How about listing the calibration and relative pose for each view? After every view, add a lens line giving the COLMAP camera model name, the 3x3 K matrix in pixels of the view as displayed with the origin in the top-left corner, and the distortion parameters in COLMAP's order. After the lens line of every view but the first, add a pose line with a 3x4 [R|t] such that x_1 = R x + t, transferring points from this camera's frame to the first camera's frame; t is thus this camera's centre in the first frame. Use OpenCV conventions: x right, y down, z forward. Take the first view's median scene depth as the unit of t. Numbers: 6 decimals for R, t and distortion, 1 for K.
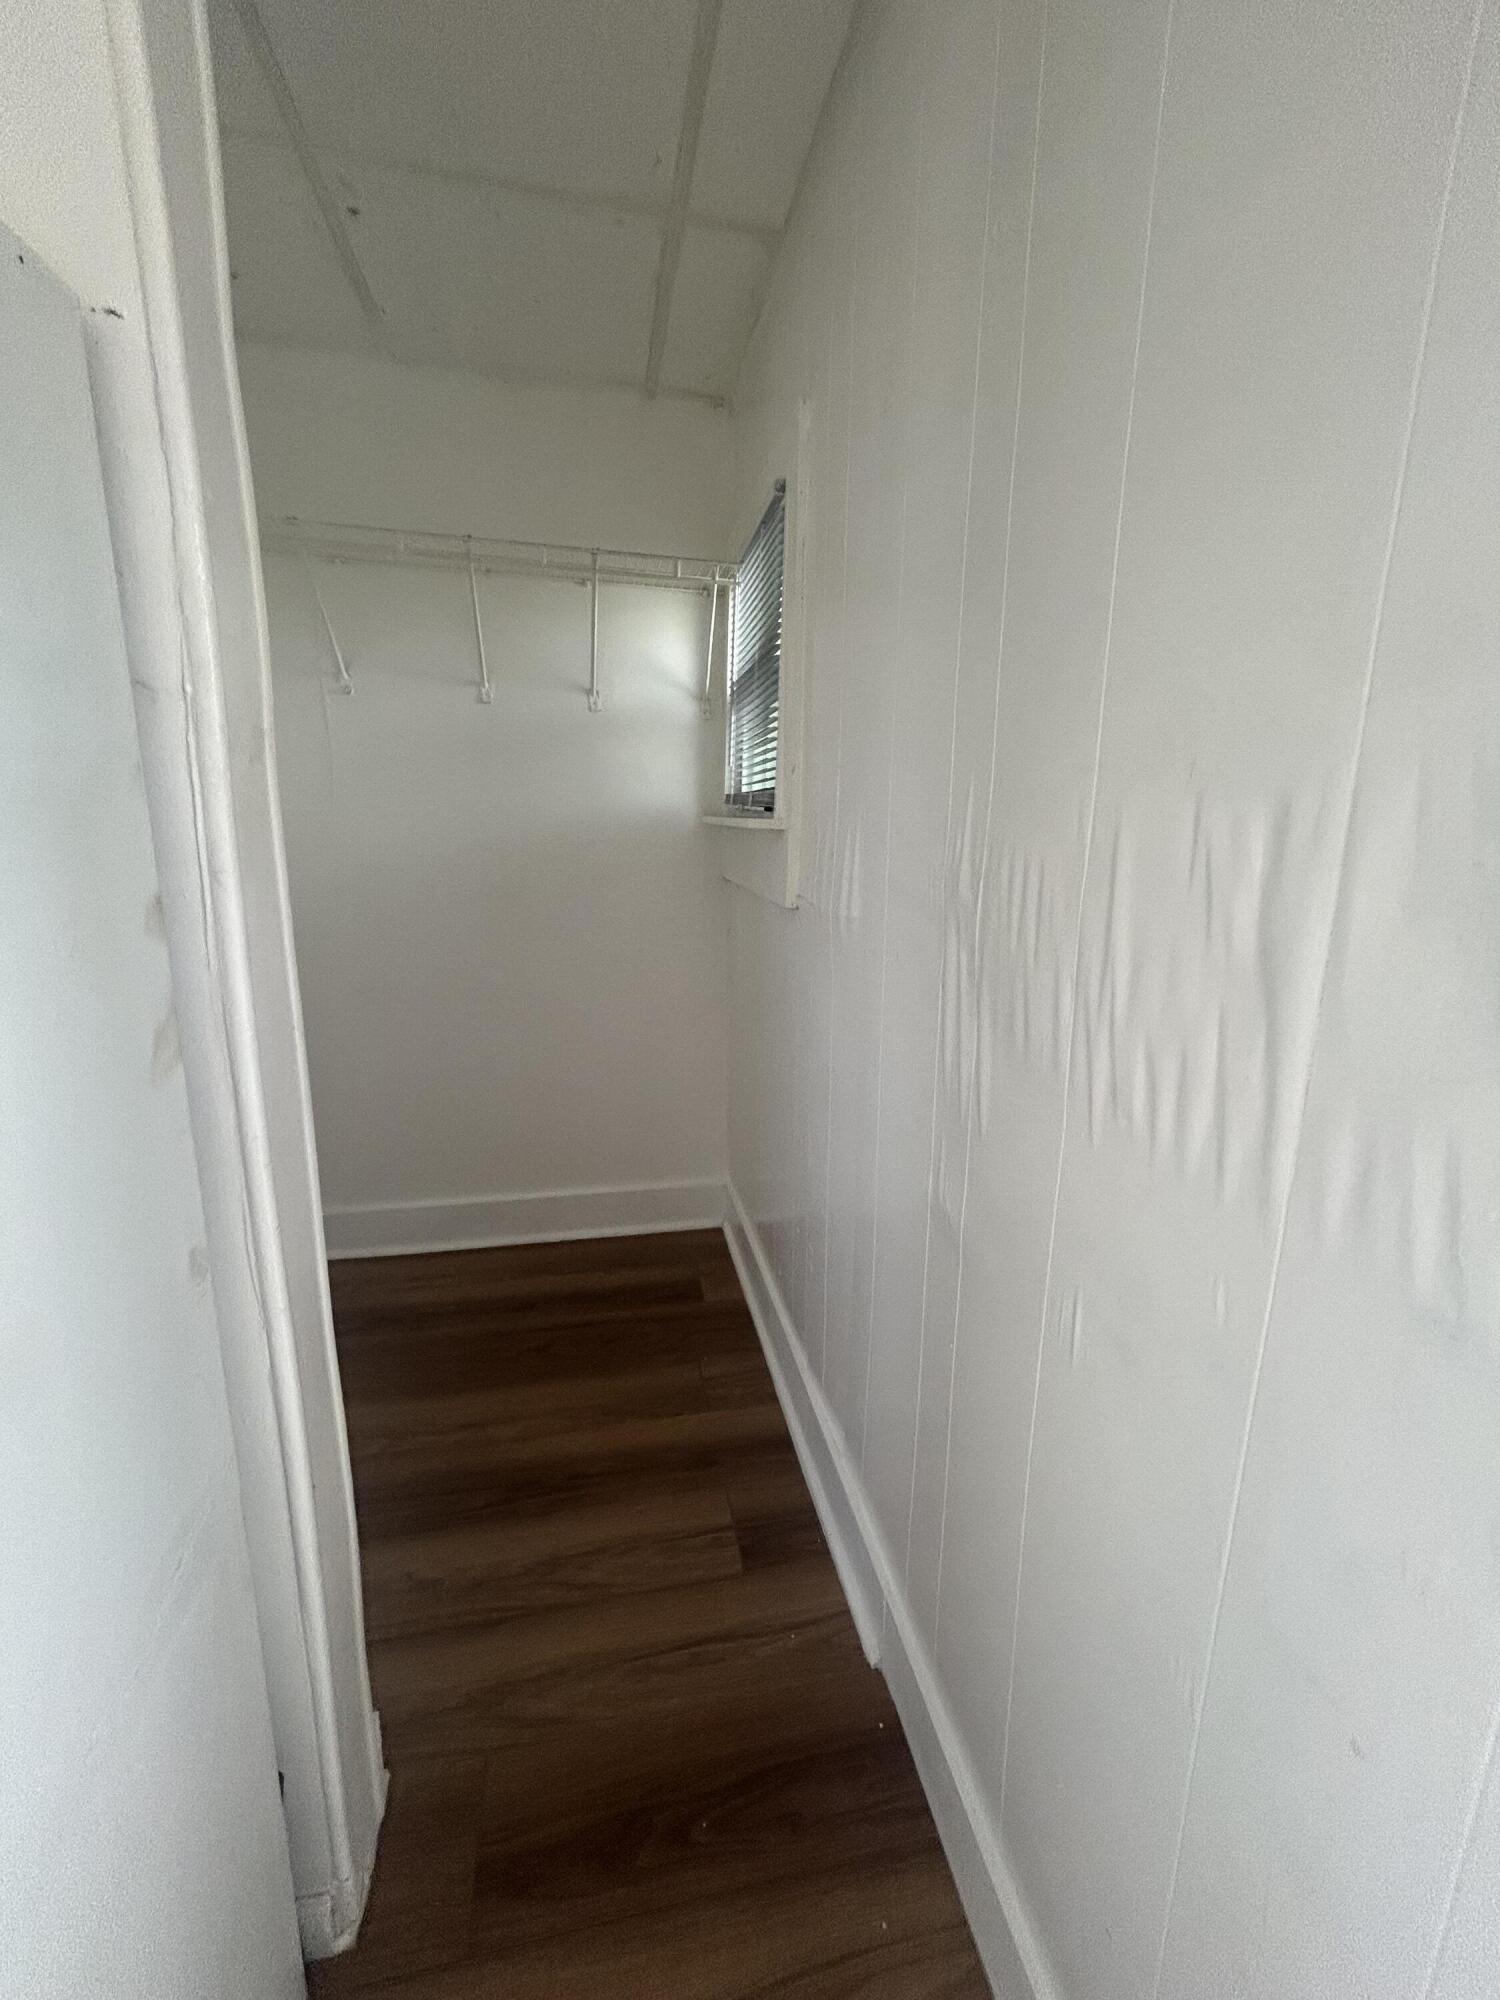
lens RADIAL K [[802.9, 0, 745.9], [0, 802.9, 997.1], [0, 0, 1]] dist [-0.002684, 0.002749]
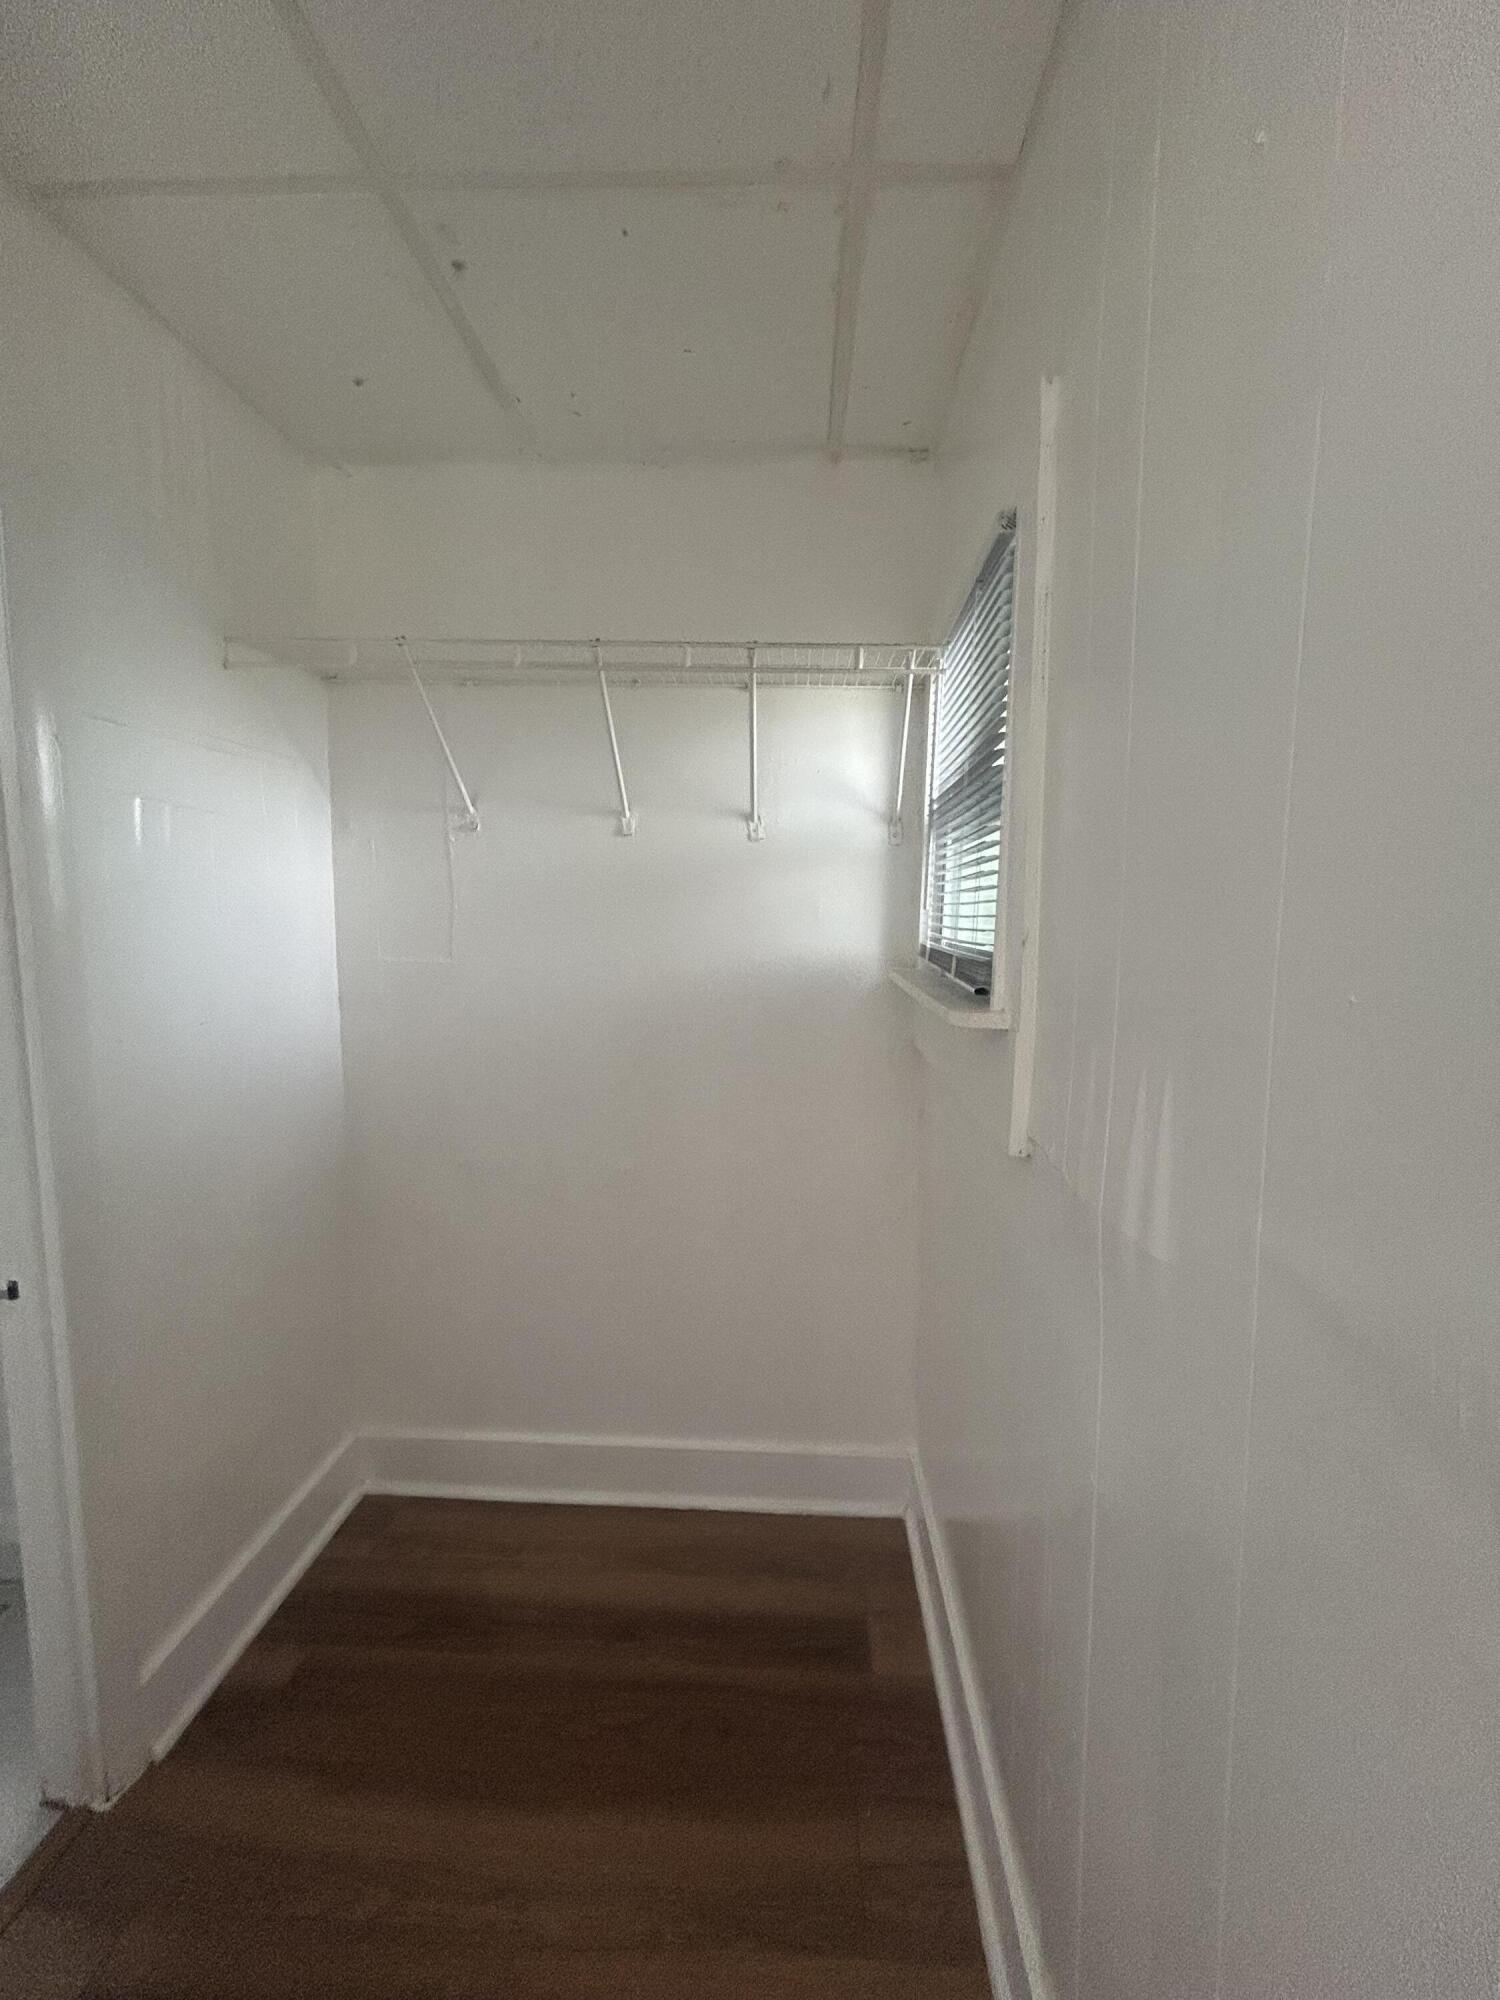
lens RADIAL K [[802.9, 0, 748.9], [0, 802.9, 998.4], [0, 0, 1]] dist [-0.002684, 0.002749]
pose [[0.970029, 0.017058, -0.242392, 0.002106], [-0.044077, 0.993337, -0.106487, -0.132695], [0.238960, 0.113979, 0.964317, 0.286221]]
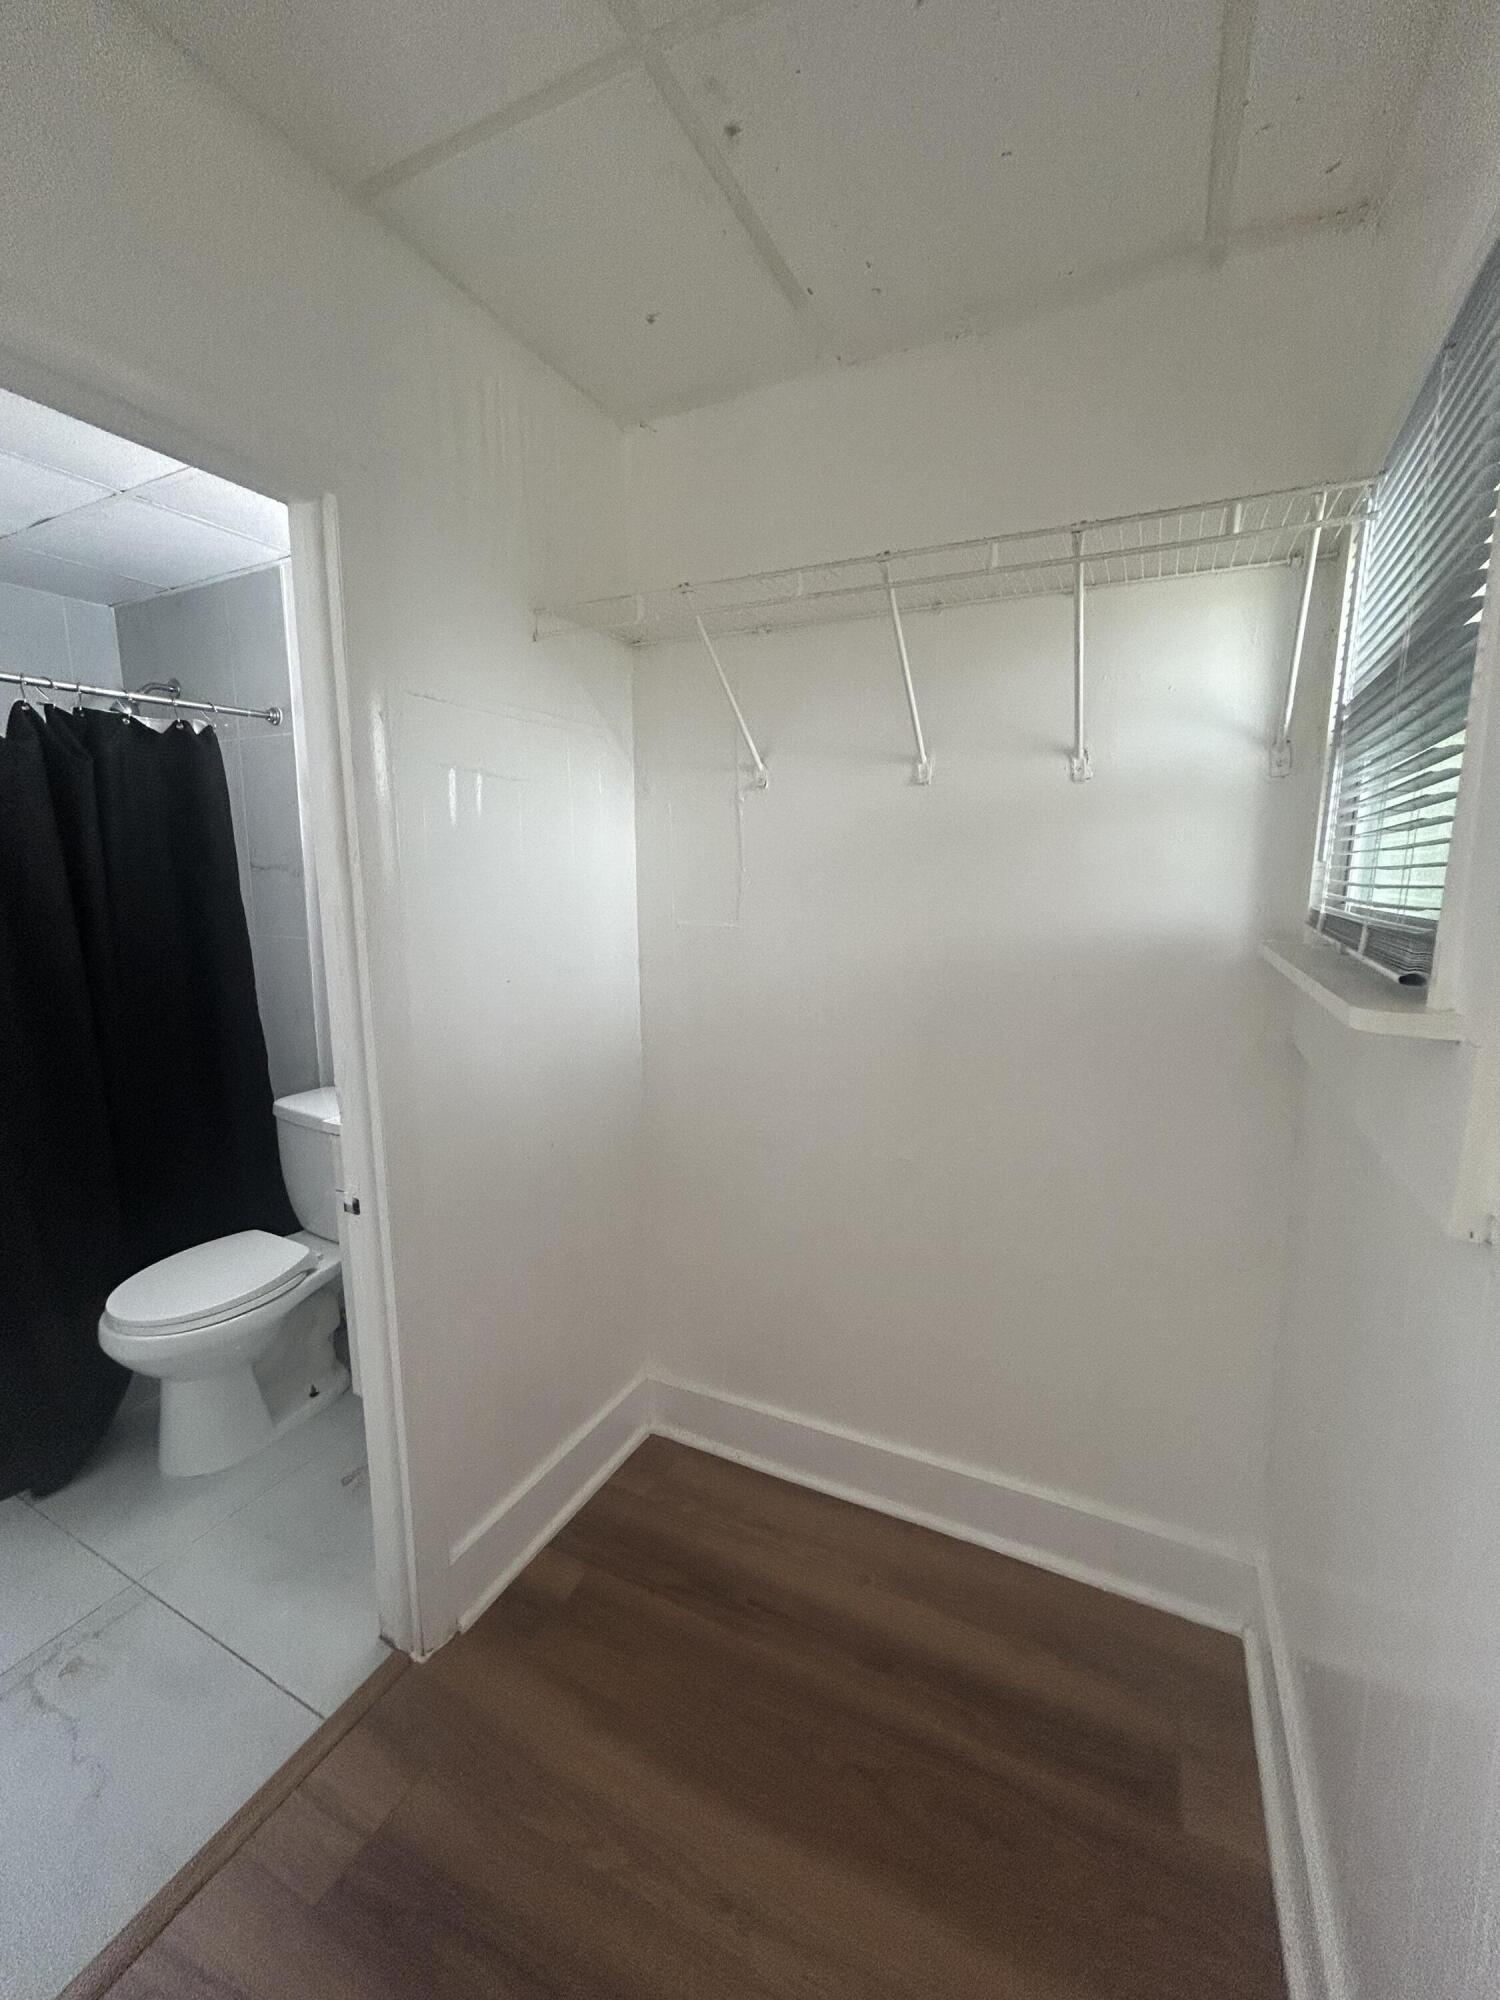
lens RADIAL K [[802.9, 0, 757.5], [0, 802.9, 997.5], [0, 0, 1]] dist [-0.002684, 0.002749]
pose [[0.801932, 0.068979, -0.593420, 0.001975], [-0.111482, 0.993142, -0.035211, -0.149621], [0.586921, 0.094393, 0.804123, 0.392119]]
